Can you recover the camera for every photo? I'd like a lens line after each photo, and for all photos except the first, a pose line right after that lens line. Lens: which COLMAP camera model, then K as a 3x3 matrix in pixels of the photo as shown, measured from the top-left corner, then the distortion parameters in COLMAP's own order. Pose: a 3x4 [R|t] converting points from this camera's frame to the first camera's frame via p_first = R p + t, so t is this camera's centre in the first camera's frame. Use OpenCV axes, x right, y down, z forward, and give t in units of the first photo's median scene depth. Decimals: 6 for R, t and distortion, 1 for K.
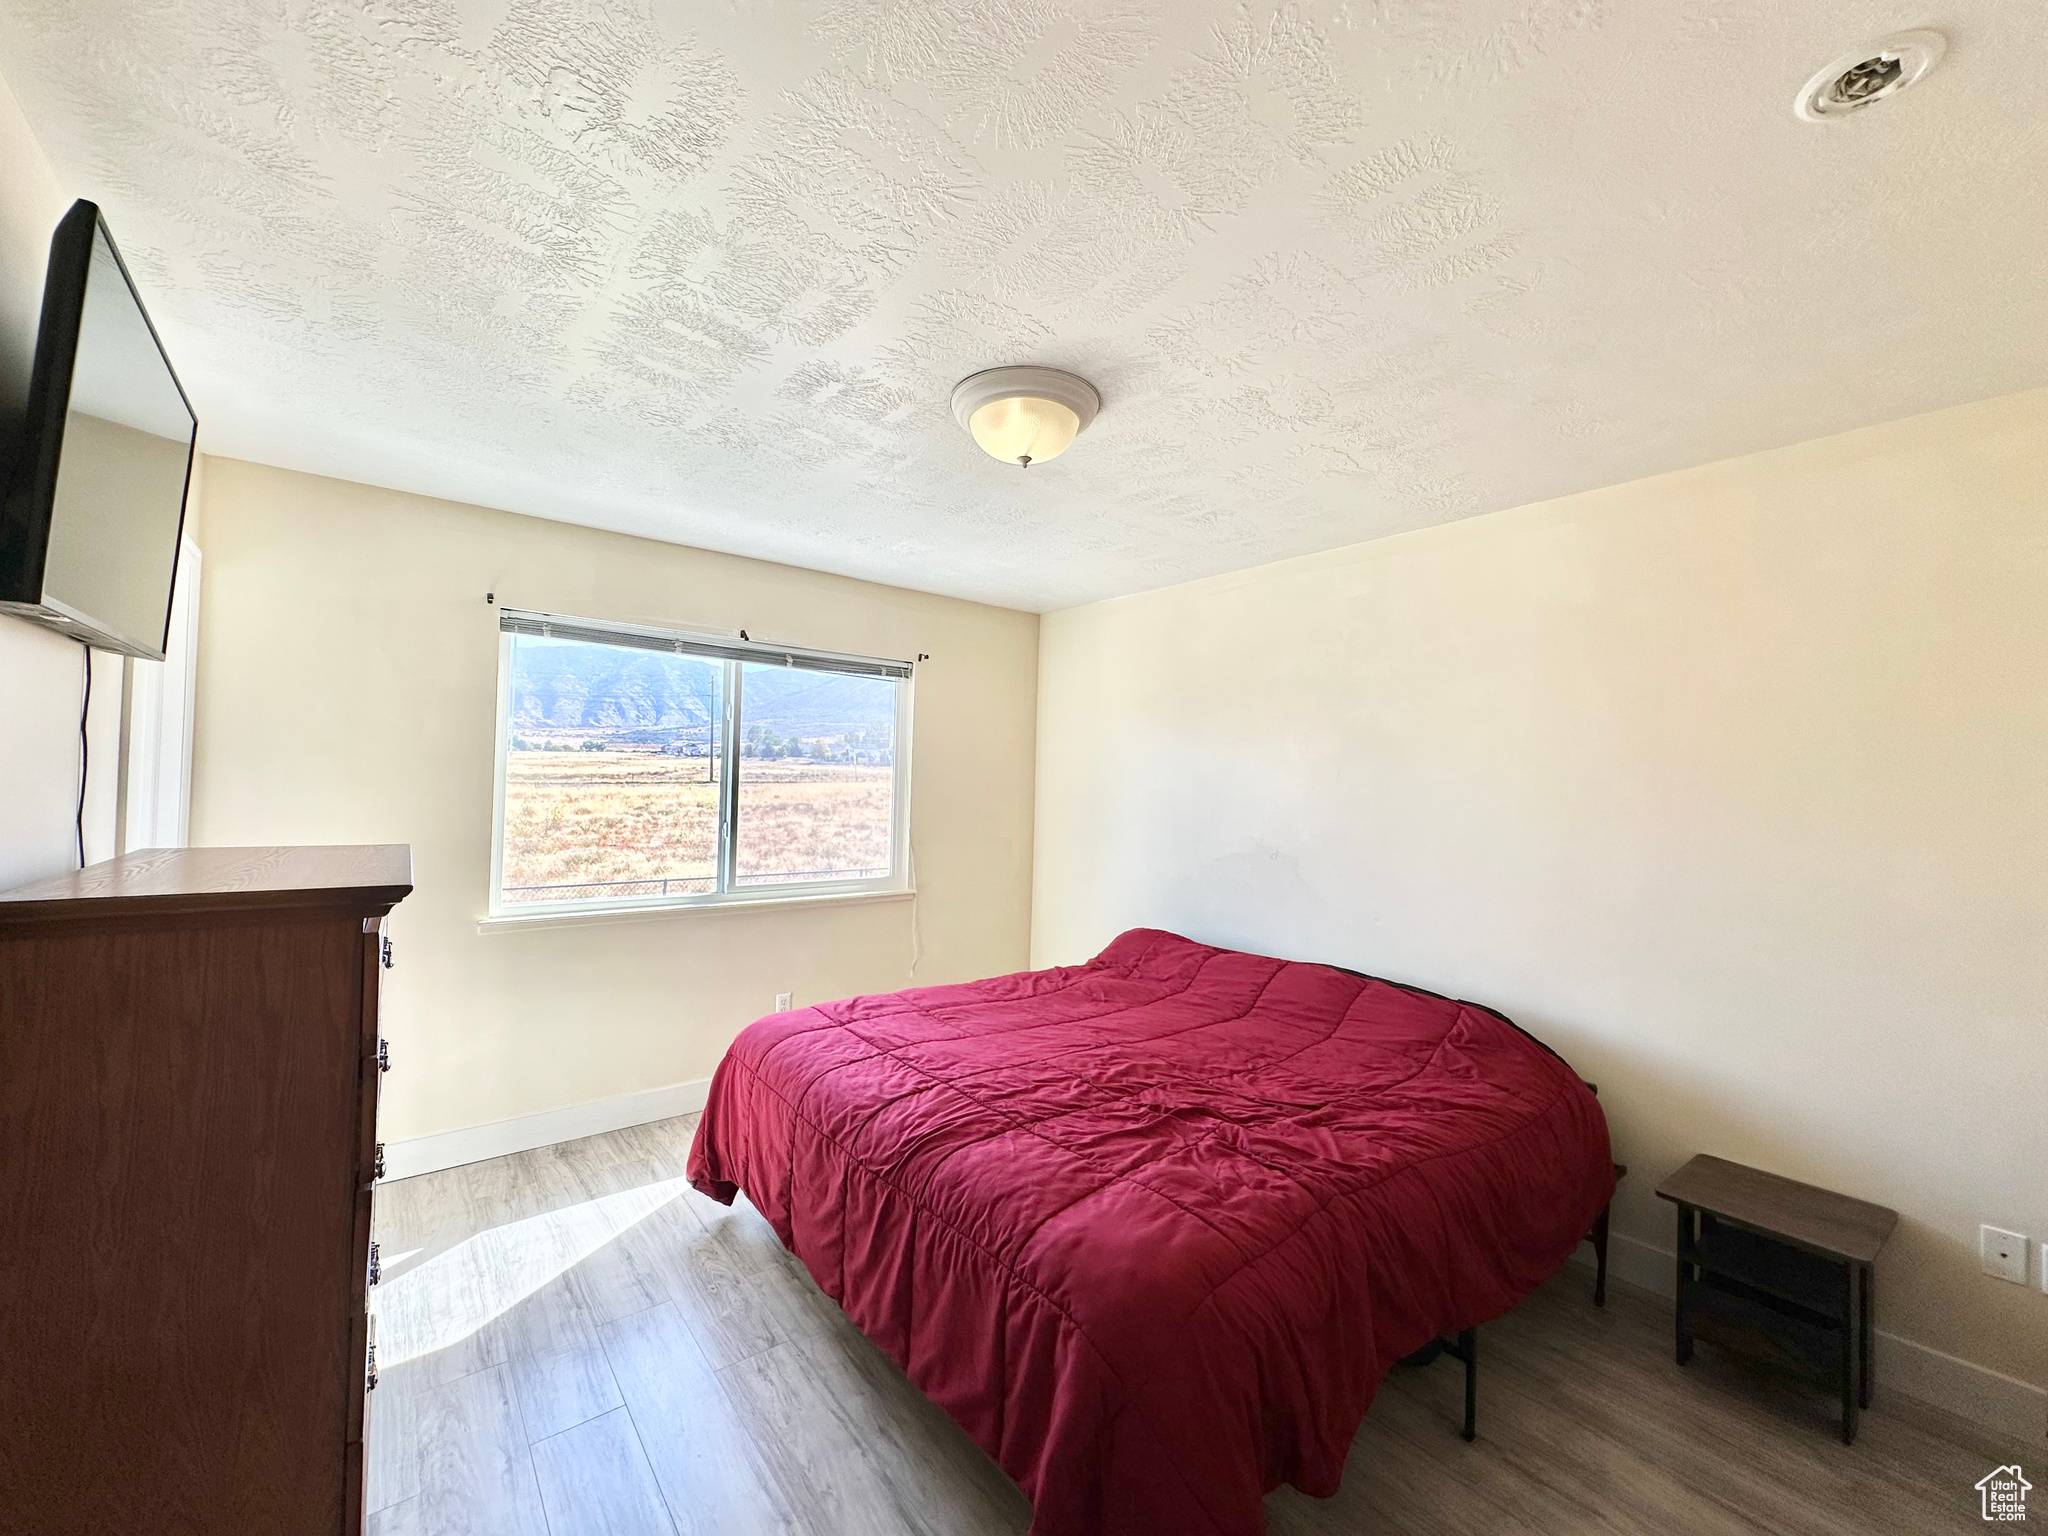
lens RADIAL K [[817.7, 0, 1024.0], [0, 817.7, 768.0], [0, 0, 1]] dist [-0.001170, -0.000134]
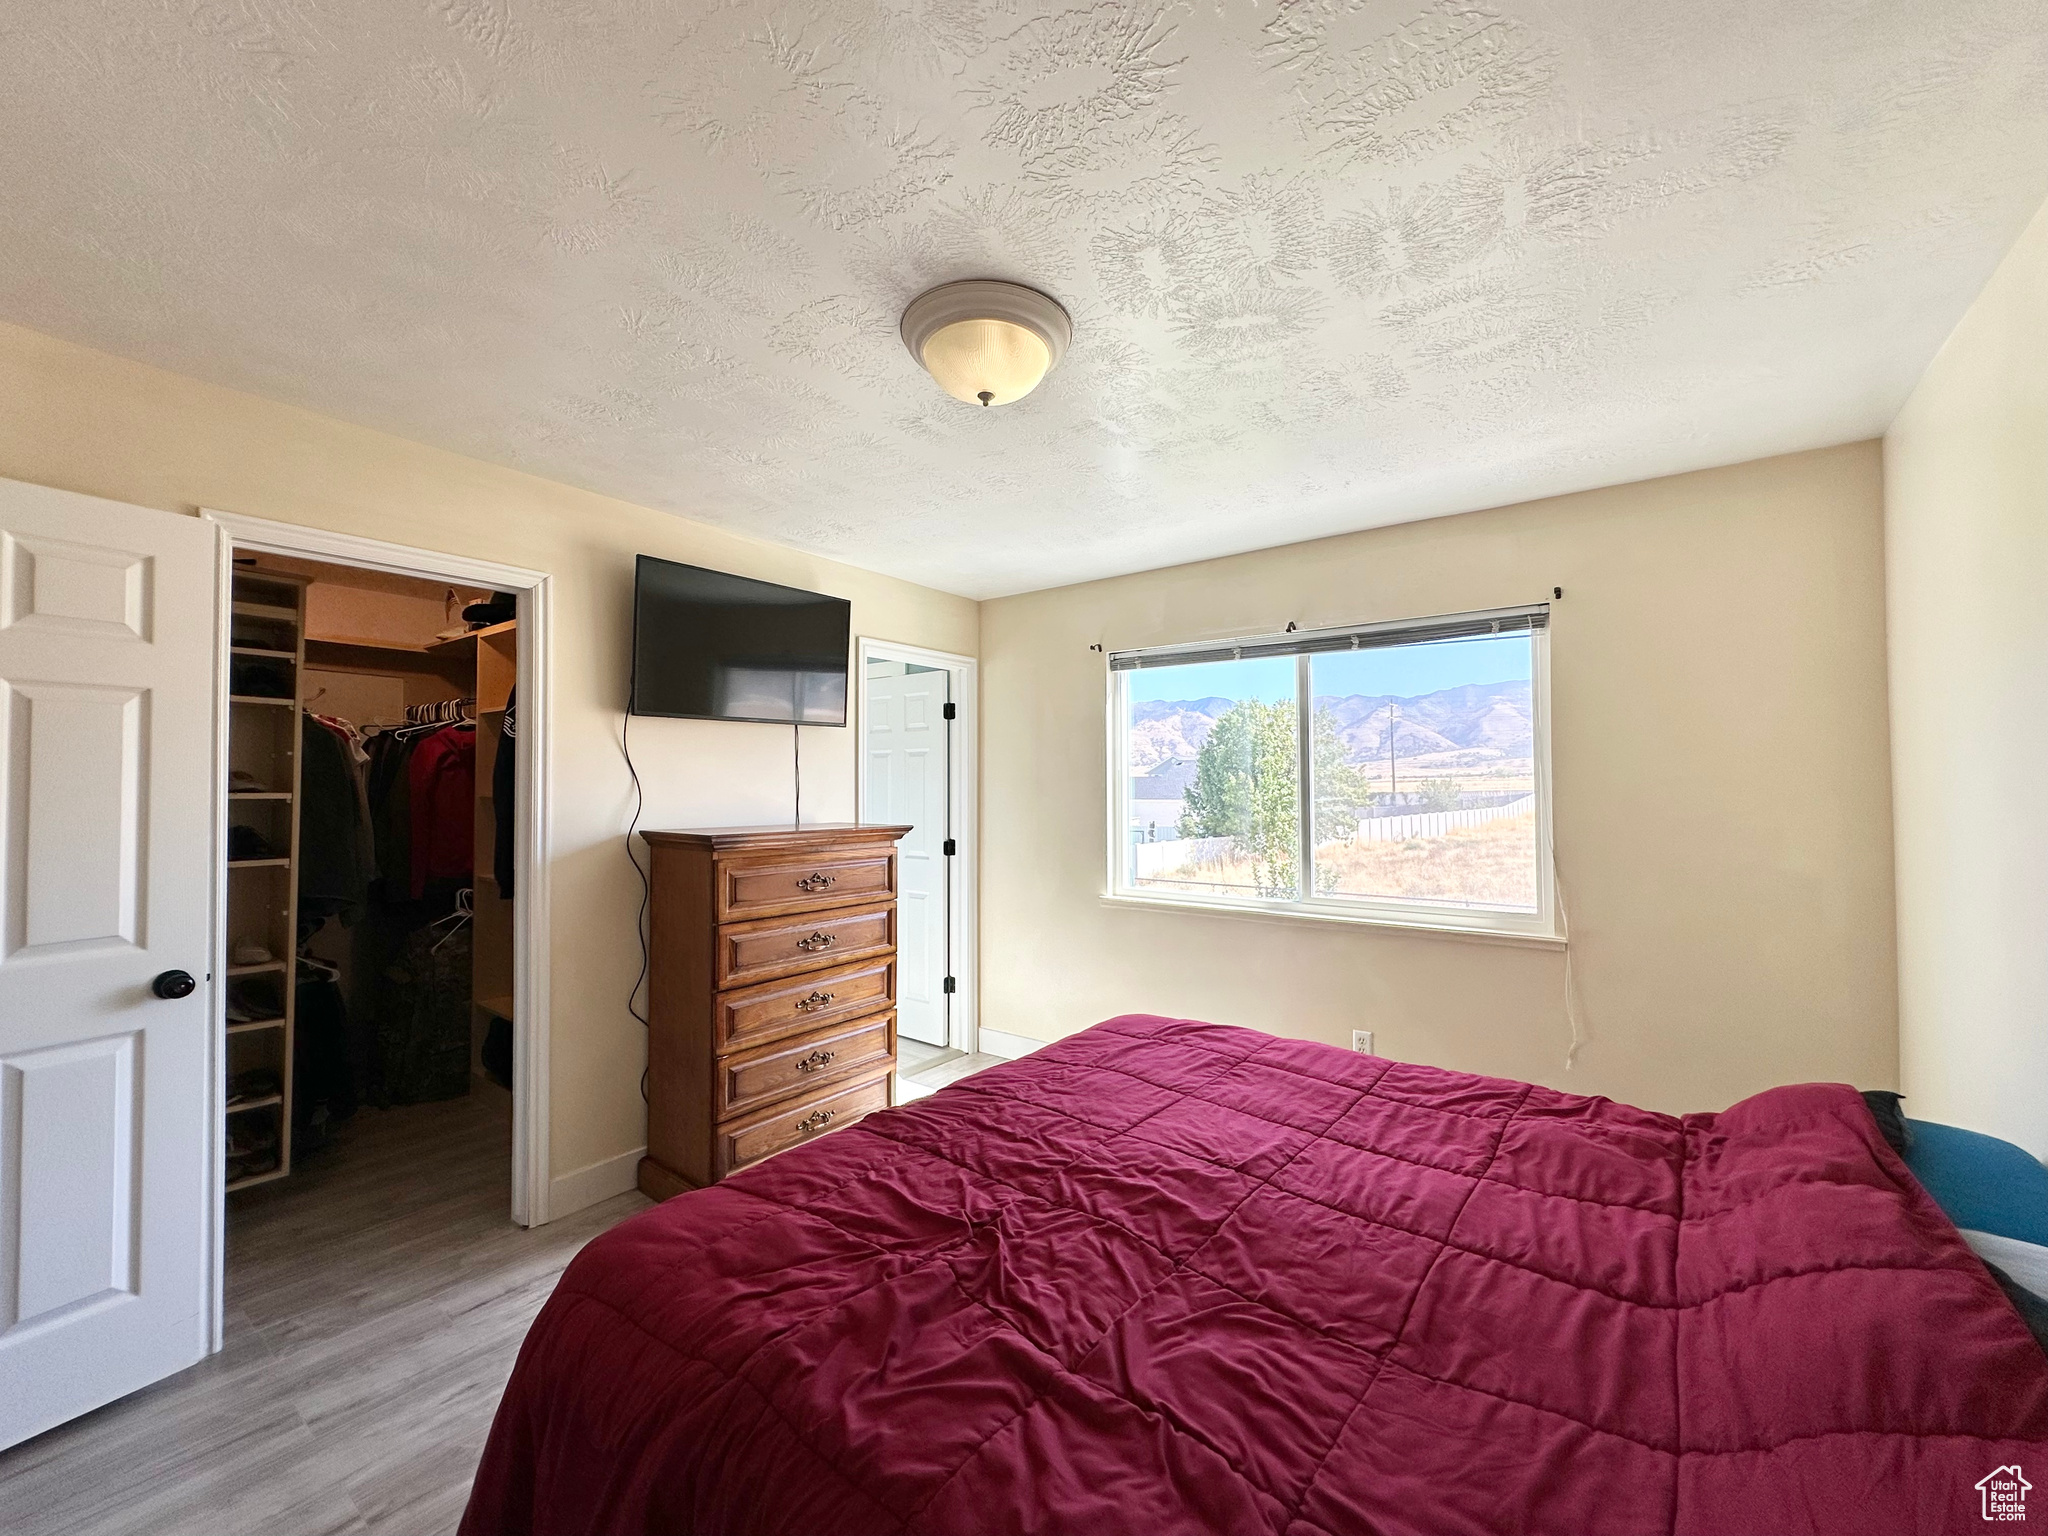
lens RADIAL K [[817.7, 0, 1024.0], [0, 817.7, 768.0], [0, 0, 1]] dist [-0.001170, -0.000134]
pose [[0.242358, -0.050103, -0.968892, 0.601455], [0.024361, 0.998665, -0.045549, 0.042559], [0.969881, -0.012564, 0.243255, 0.589996]]
